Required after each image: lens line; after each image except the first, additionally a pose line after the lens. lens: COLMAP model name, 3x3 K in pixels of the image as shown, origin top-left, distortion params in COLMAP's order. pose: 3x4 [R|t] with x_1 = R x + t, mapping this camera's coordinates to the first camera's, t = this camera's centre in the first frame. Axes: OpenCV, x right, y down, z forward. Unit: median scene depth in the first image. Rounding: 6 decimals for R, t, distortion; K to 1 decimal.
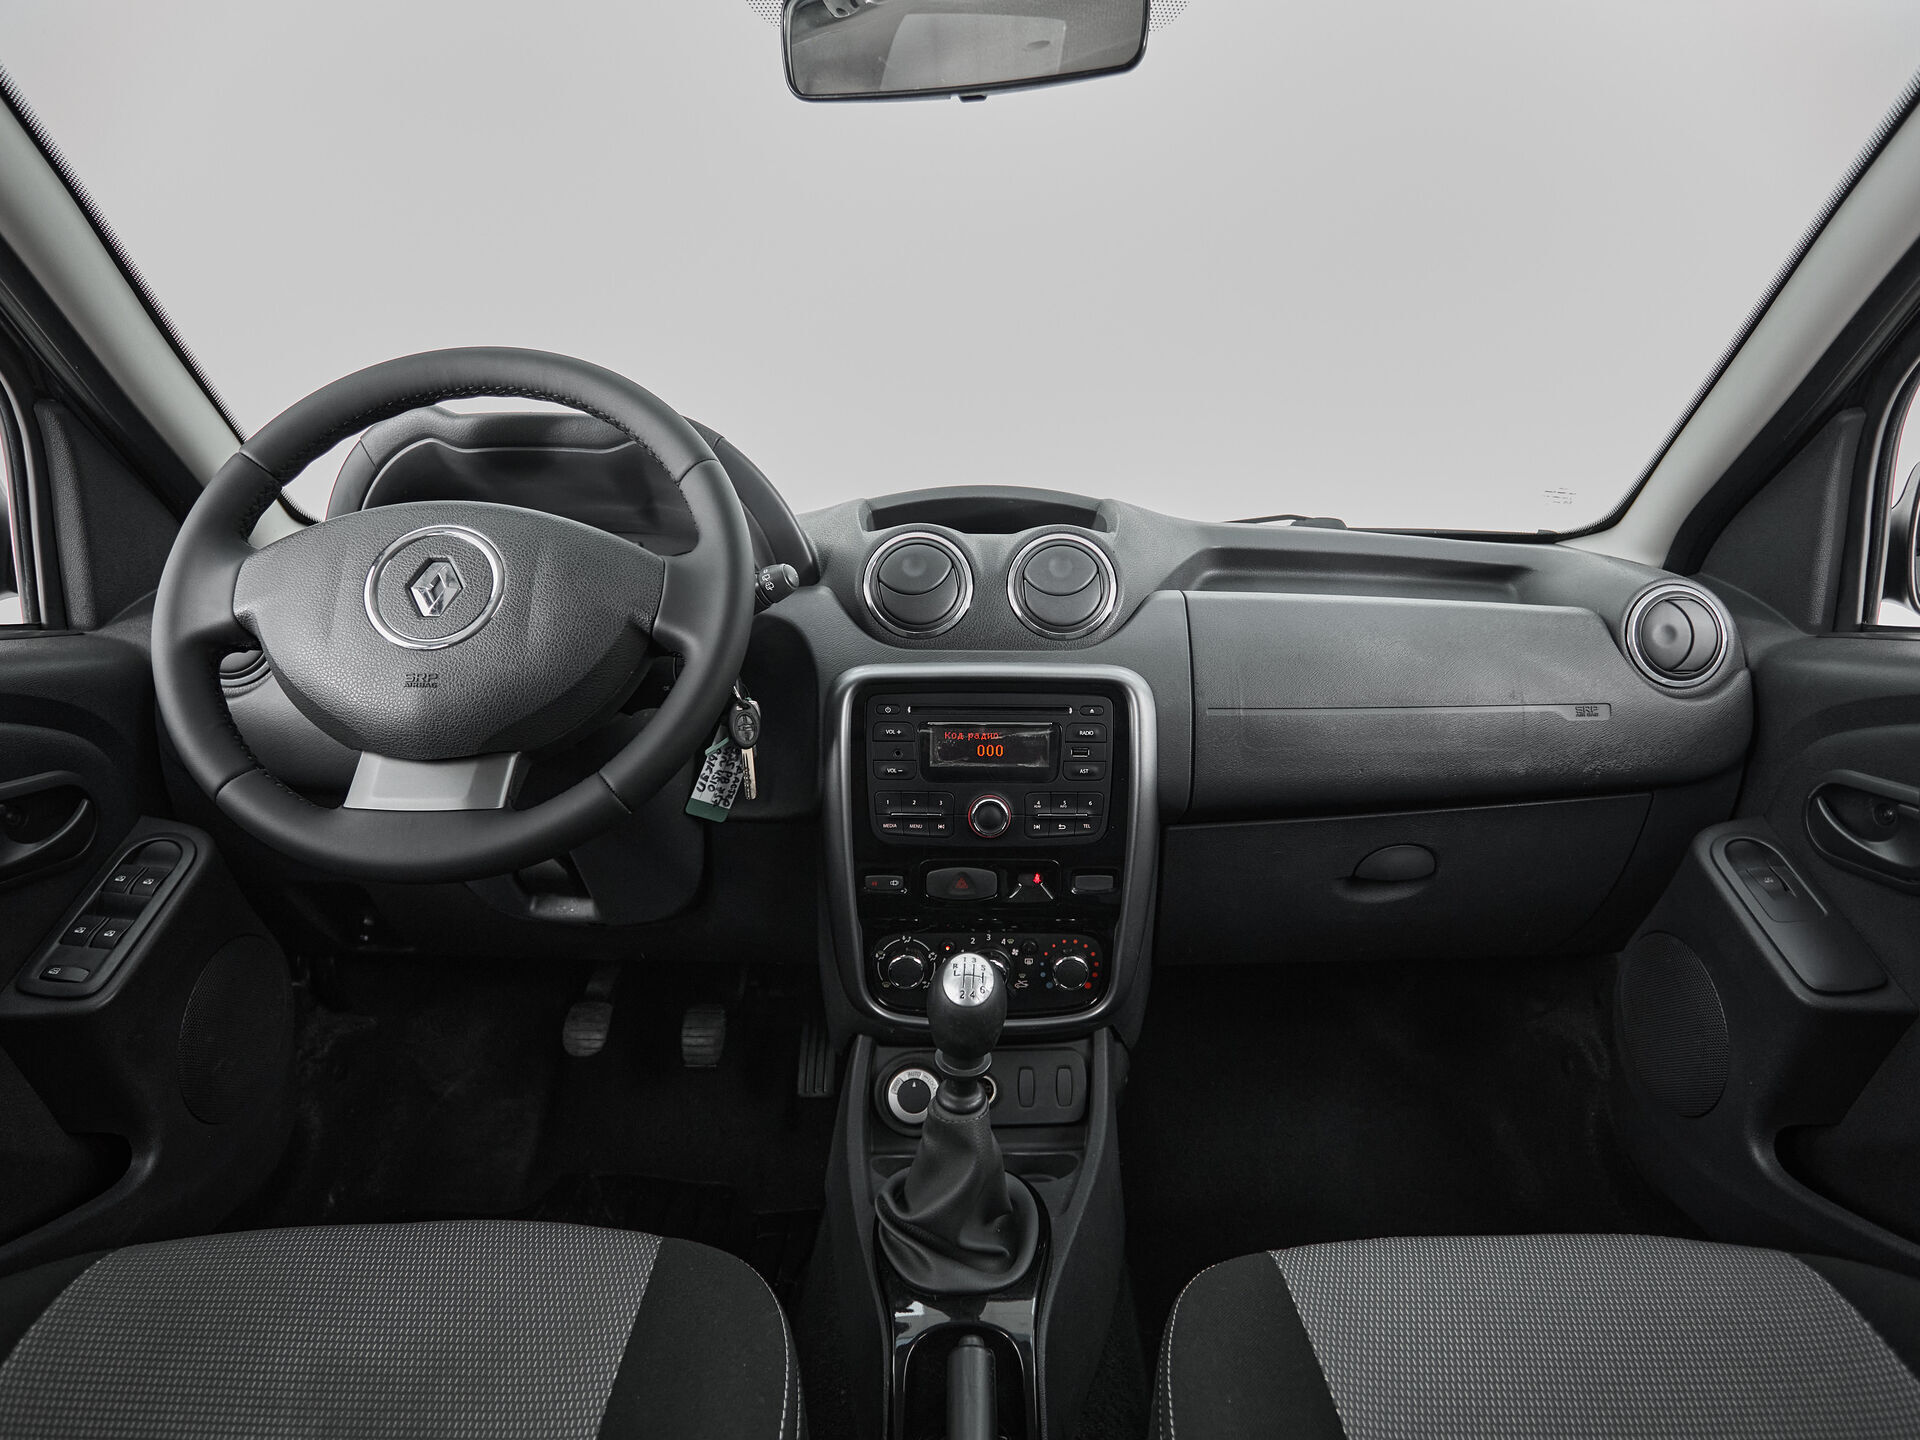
lens RADIAL K [[1070.0, 0, 947.8], [0, 1070.0, 771.2], [0, 0, 1]] dist [-0.009597, -0.002480]
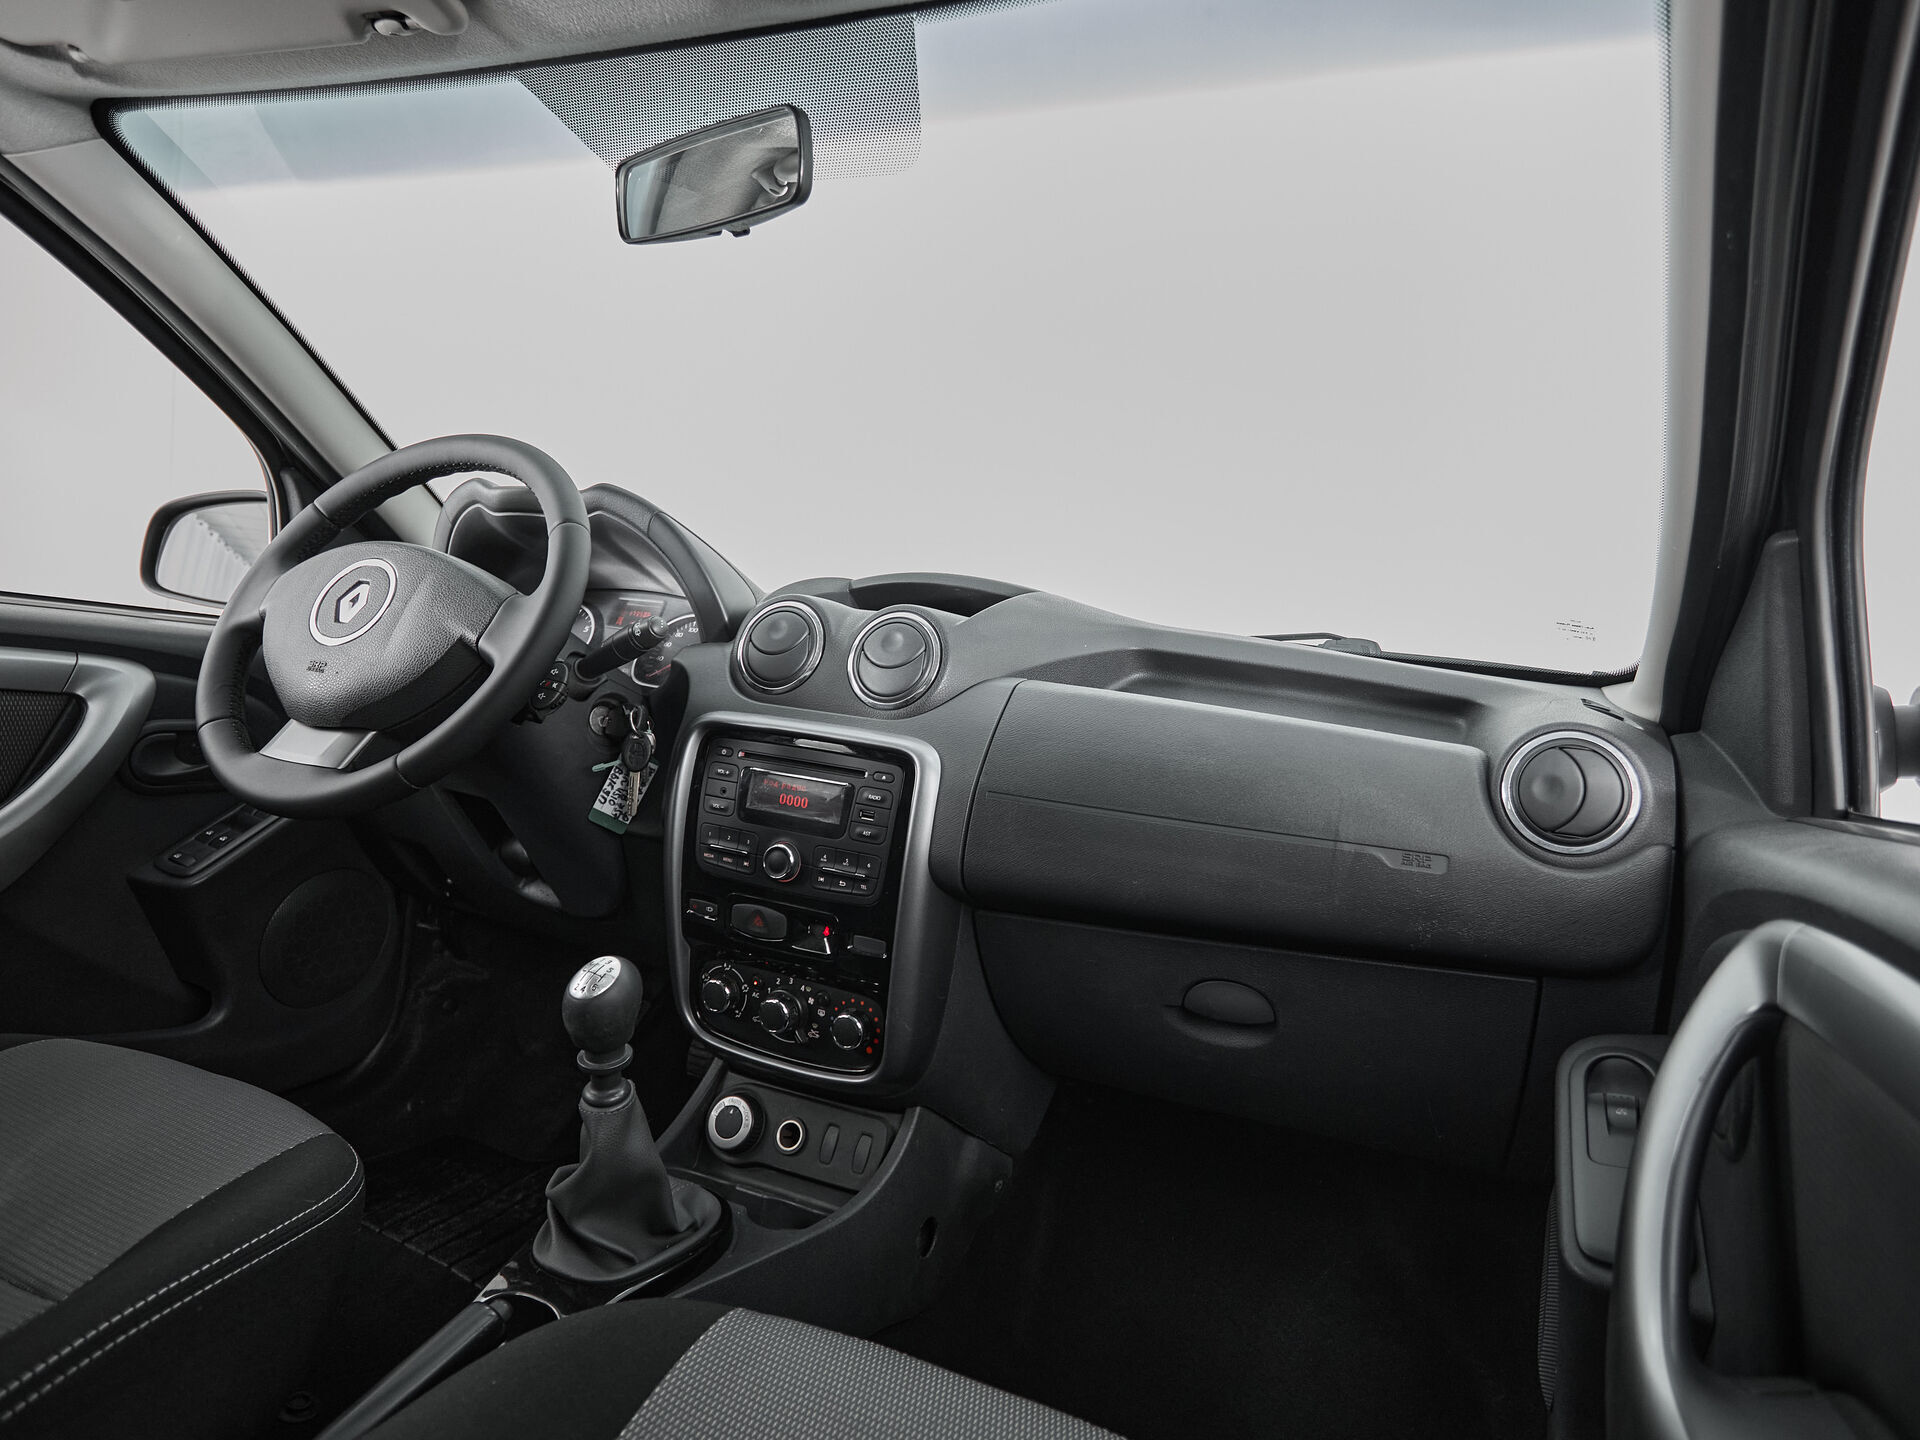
lens RADIAL K [[1070.0, 0, 999.6], [0, 1070.0, 747.3], [0, 0, 1]] dist [-0.009597, -0.002480]
pose [[0.914136, 0.124252, -0.385897, 0.618067], [-0.174710, 0.979688, -0.098423, -0.002146], [0.365829, 0.157392, 0.917277, 0.077931]]
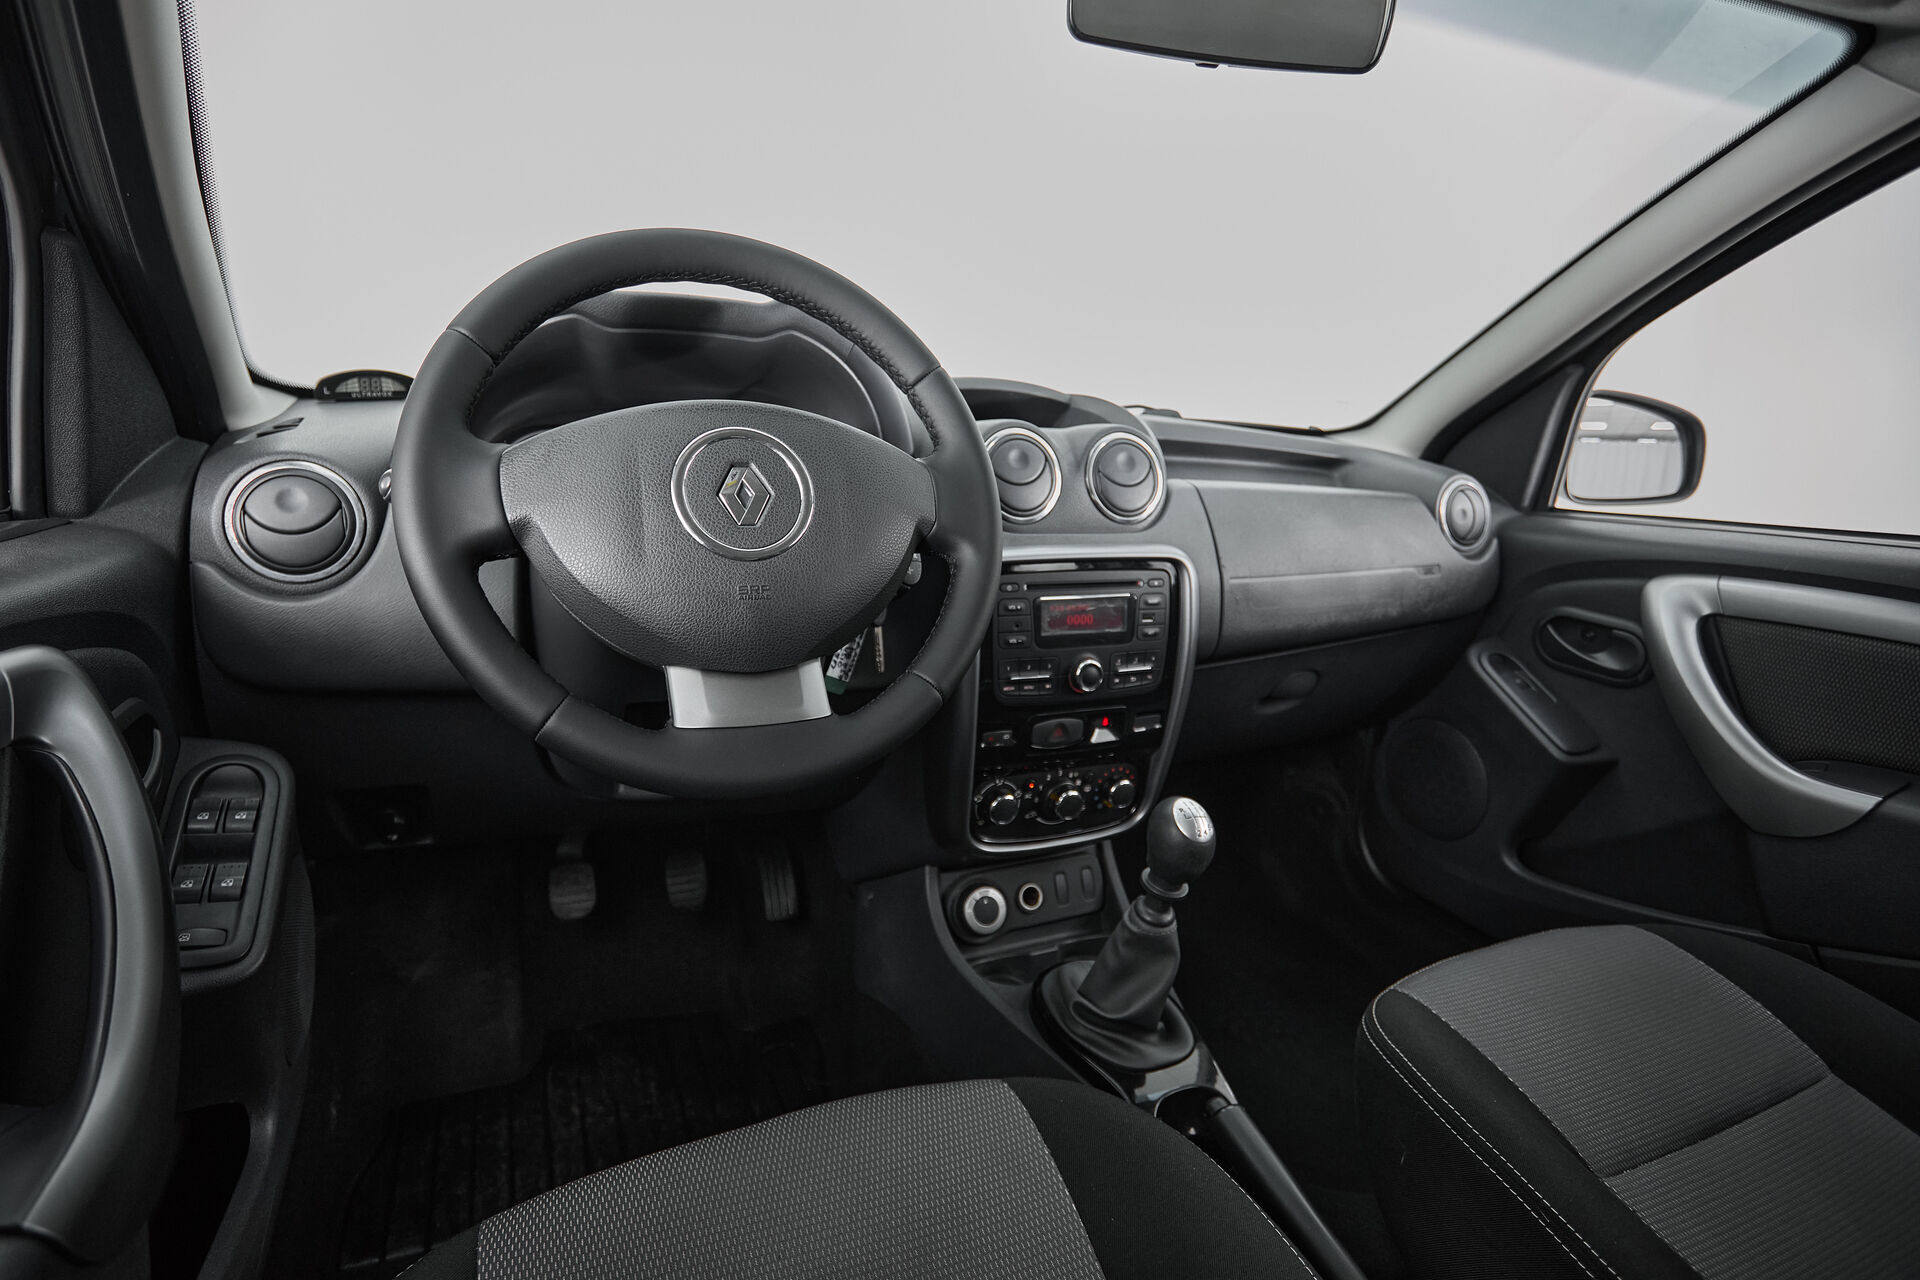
lens RADIAL K [[917.6, 0, 889.4], [0, 917.6, 657.1], [0, 0, 1]] dist [-0.014858, -0.000658]
pose [[0.930922, -0.061249, 0.360045, -0.514145], [0.032049, 0.995734, 0.086524, -0.070243], [-0.363809, -0.069007, 0.928914, 0.130156]]
